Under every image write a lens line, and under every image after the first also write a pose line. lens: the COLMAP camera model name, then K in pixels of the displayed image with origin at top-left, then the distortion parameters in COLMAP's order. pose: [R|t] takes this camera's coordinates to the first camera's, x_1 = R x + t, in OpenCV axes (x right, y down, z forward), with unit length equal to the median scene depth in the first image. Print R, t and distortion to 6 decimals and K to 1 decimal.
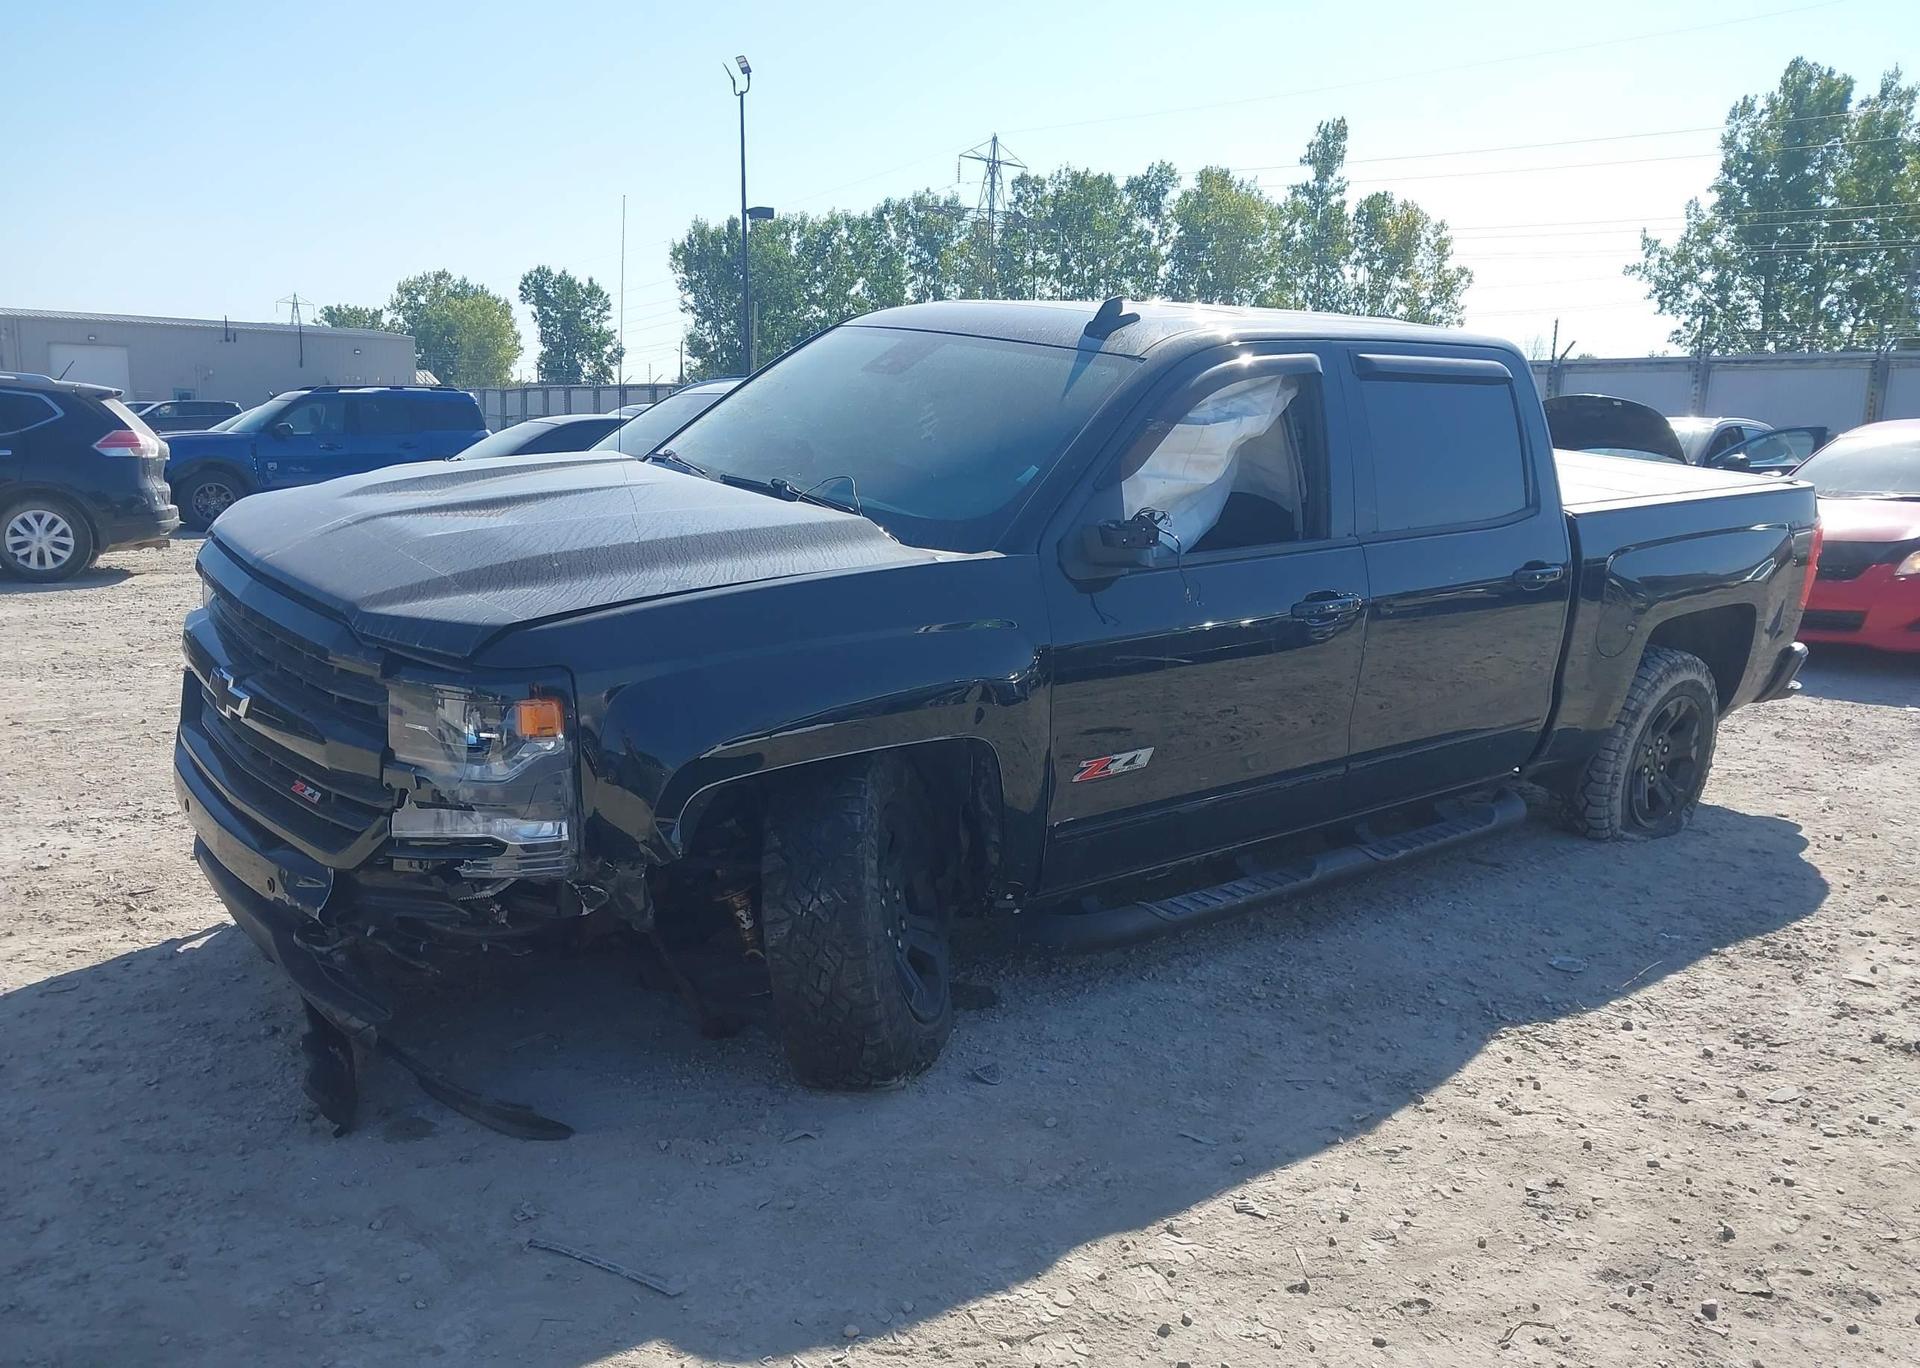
lens RADIAL K [[1536.9, 0, 957.8], [0, 1536.9, 655.8], [0, 0, 1]] dist [0.033465, -0.030939]
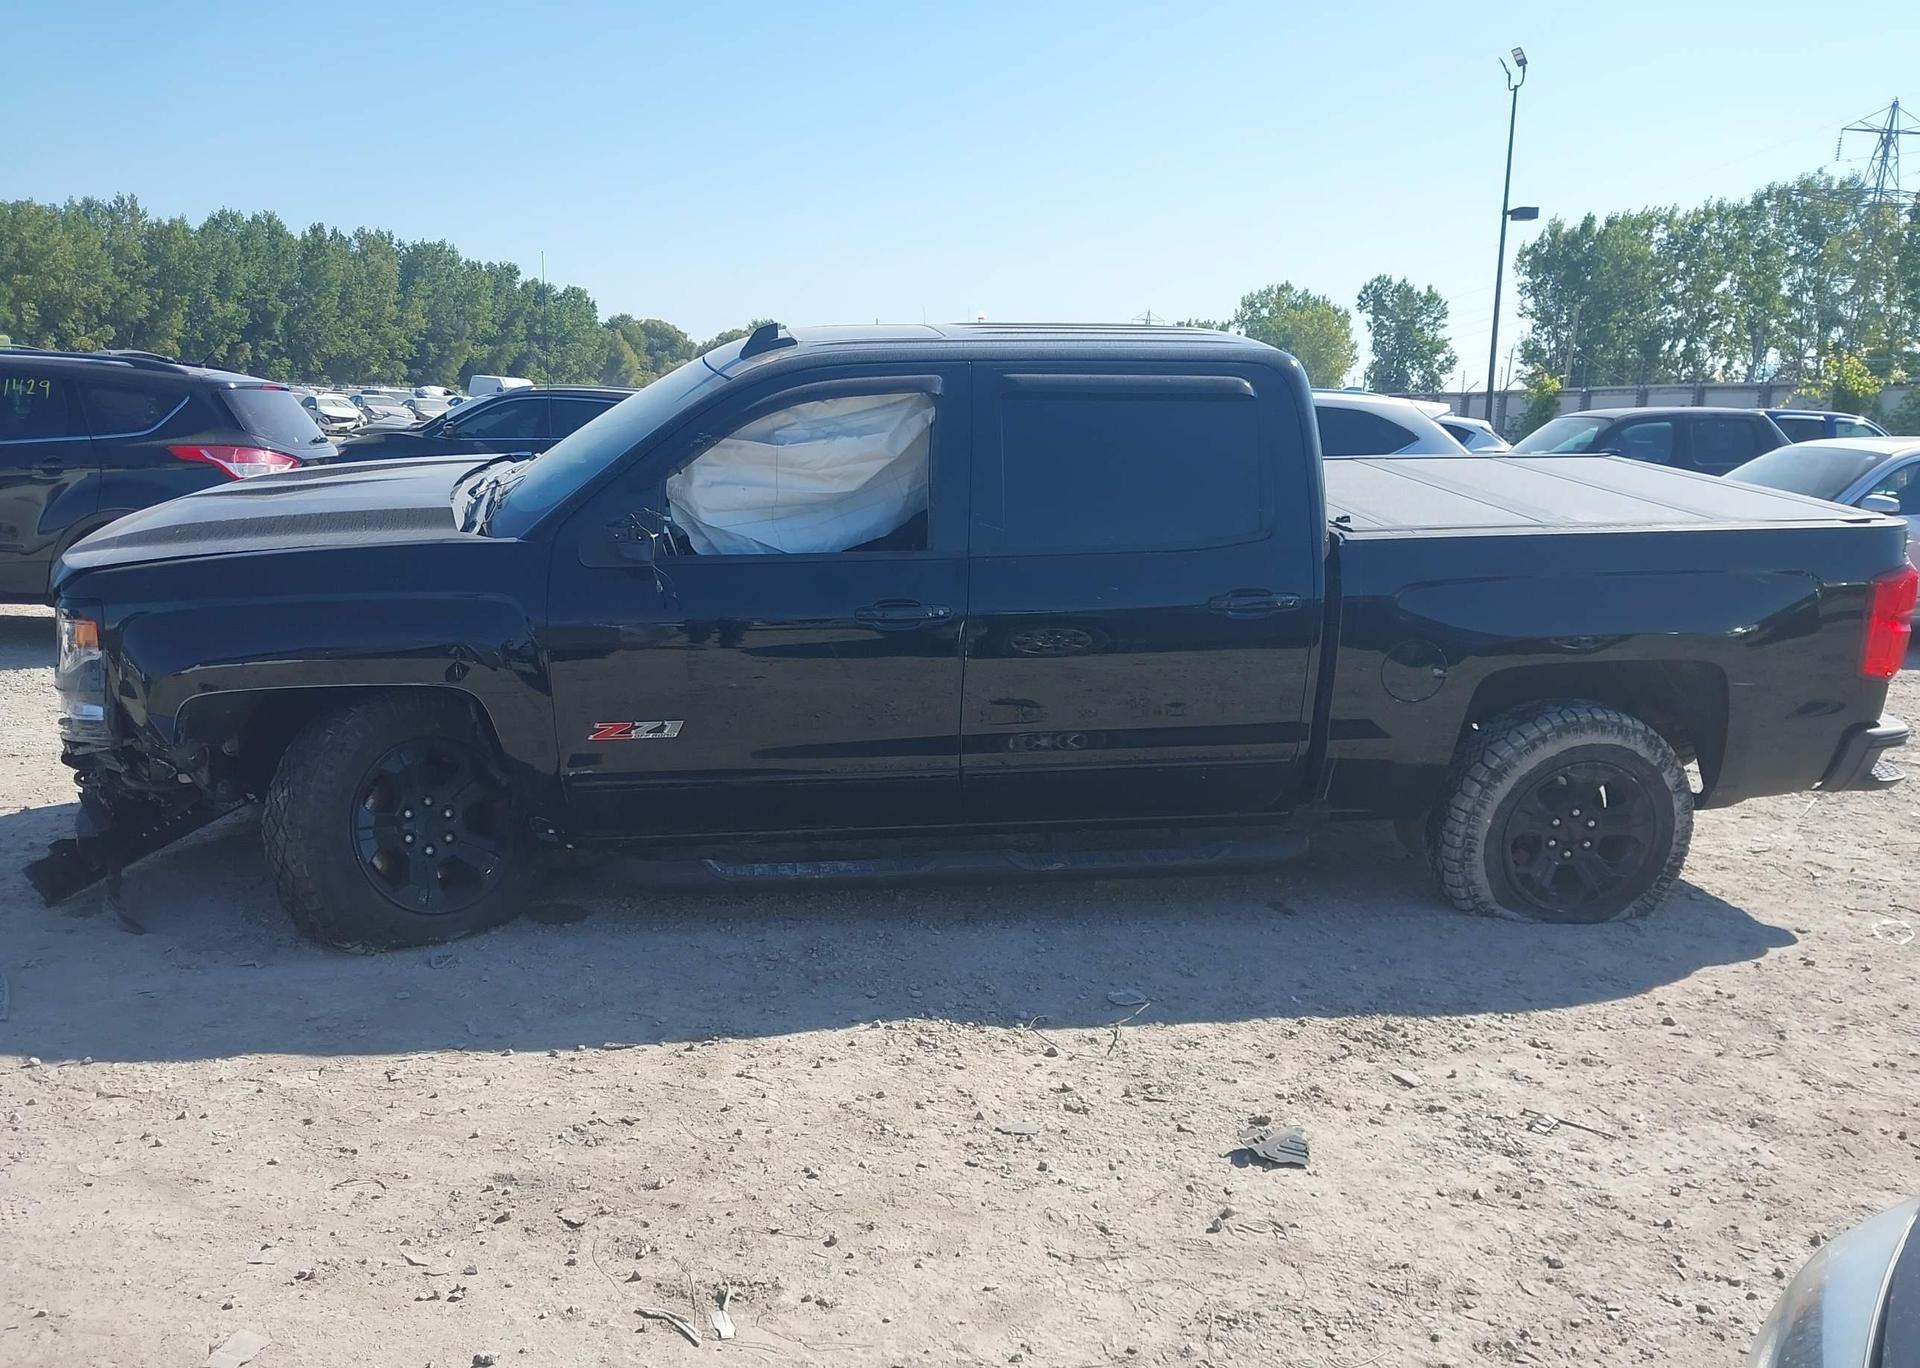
lens RADIAL K [[1536.9, 0, 957.8], [0, 1536.9, 655.8], [0, 0, 1]] dist [0.033465, -0.030939]
pose [[0.865631, 0.084001, -0.493585, 0.433993], [-0.086827, 0.996074, 0.017244, -0.012841], [0.493096, 0.027930, 0.869527, 0.056913]]
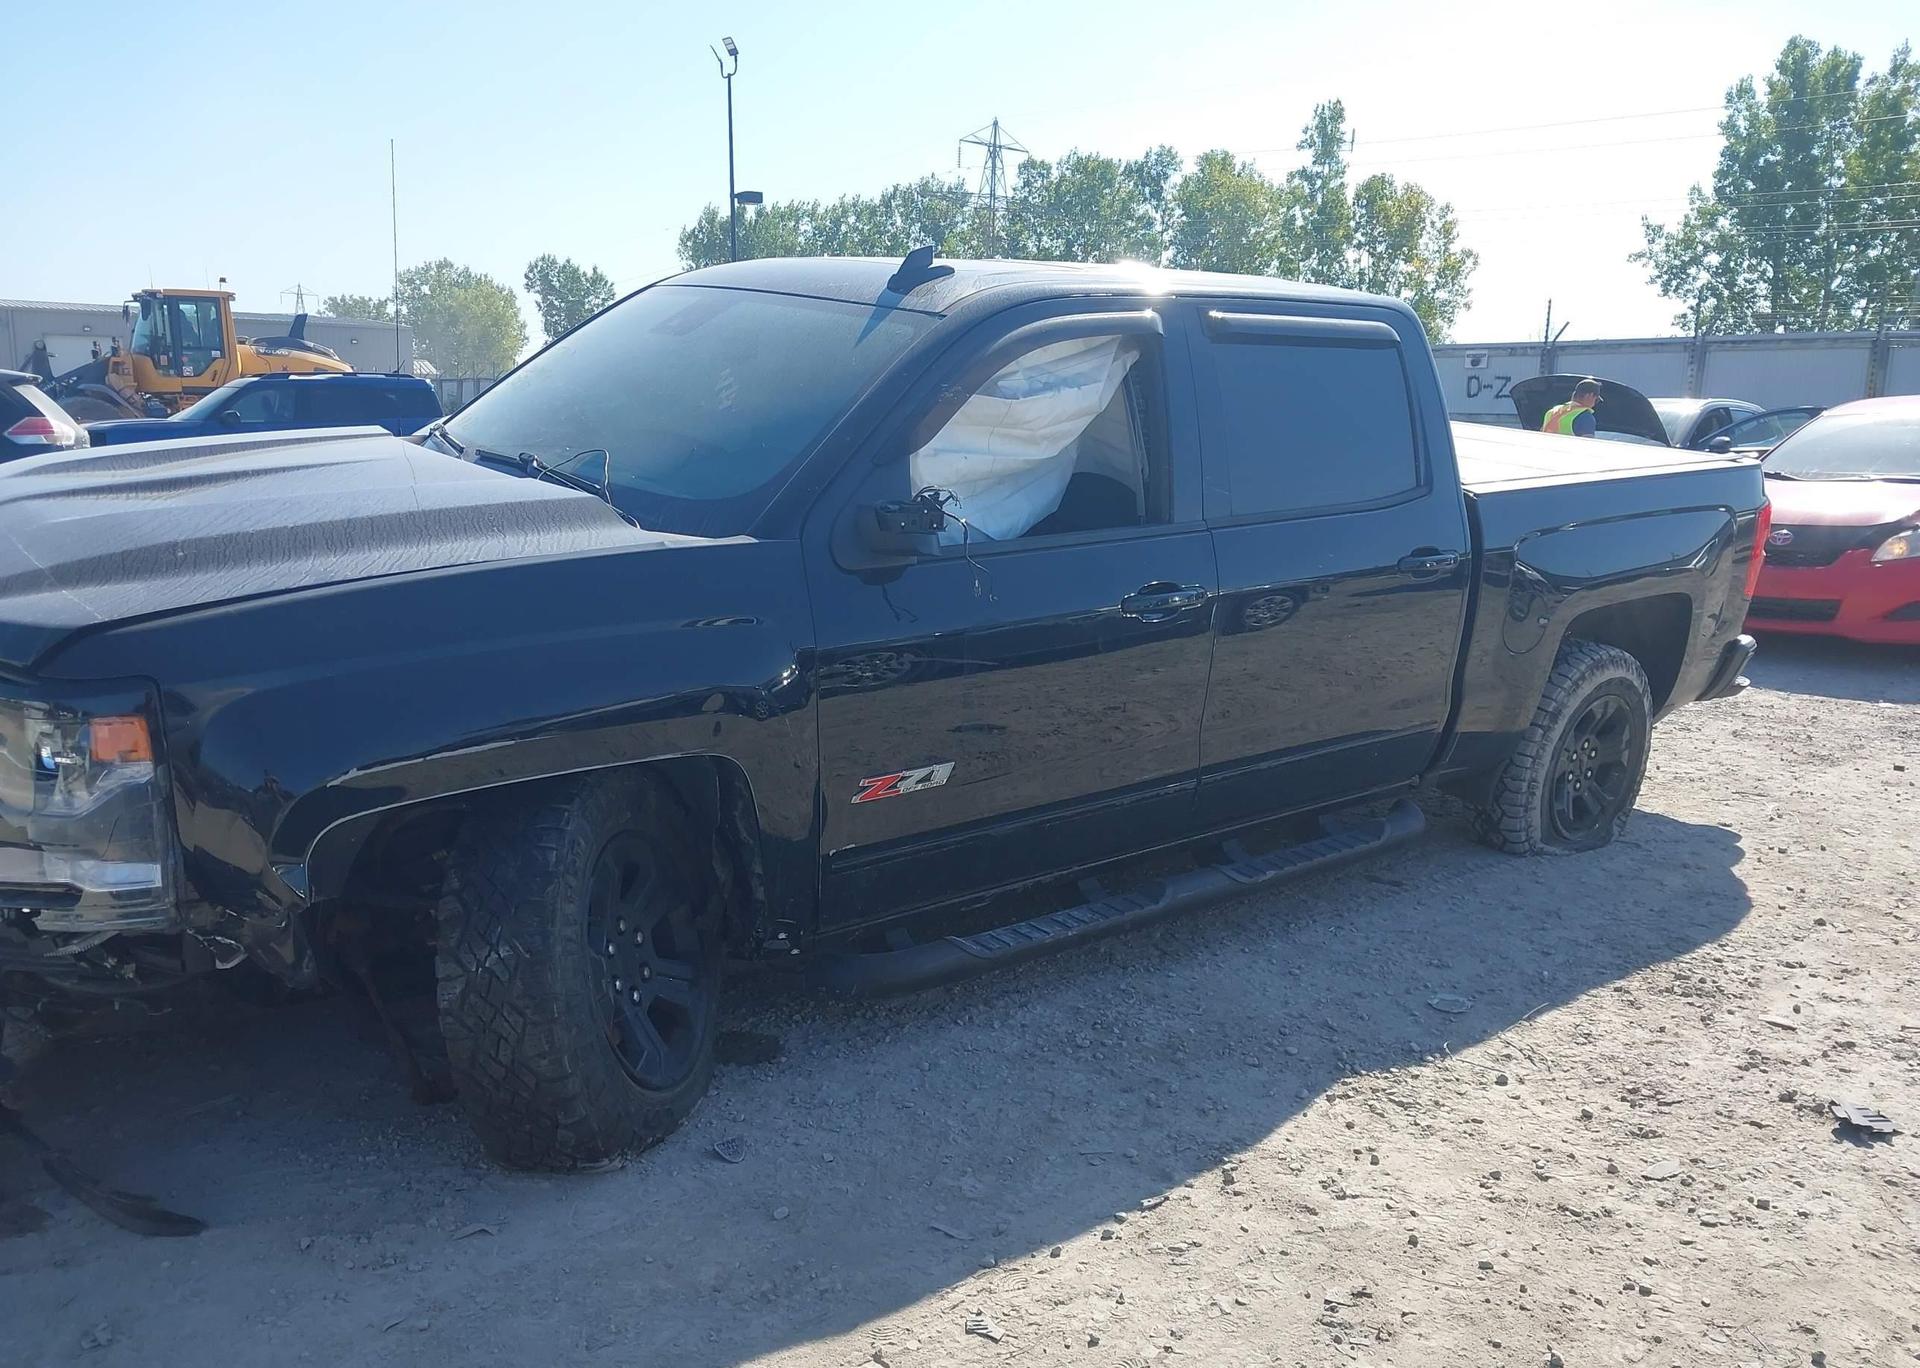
lens RADIAL K [[1550.1, 0, 946.9], [0, 1550.1, 642.7], [0, 0, 1]] dist [-0.001811, 0.016640]
pose [[0.999923, -0.002299, -0.012167, 0.067688], [0.002283, 0.999996, -0.001343, -0.003355], [0.012171, 0.001315, 0.999925, 0.062906]]
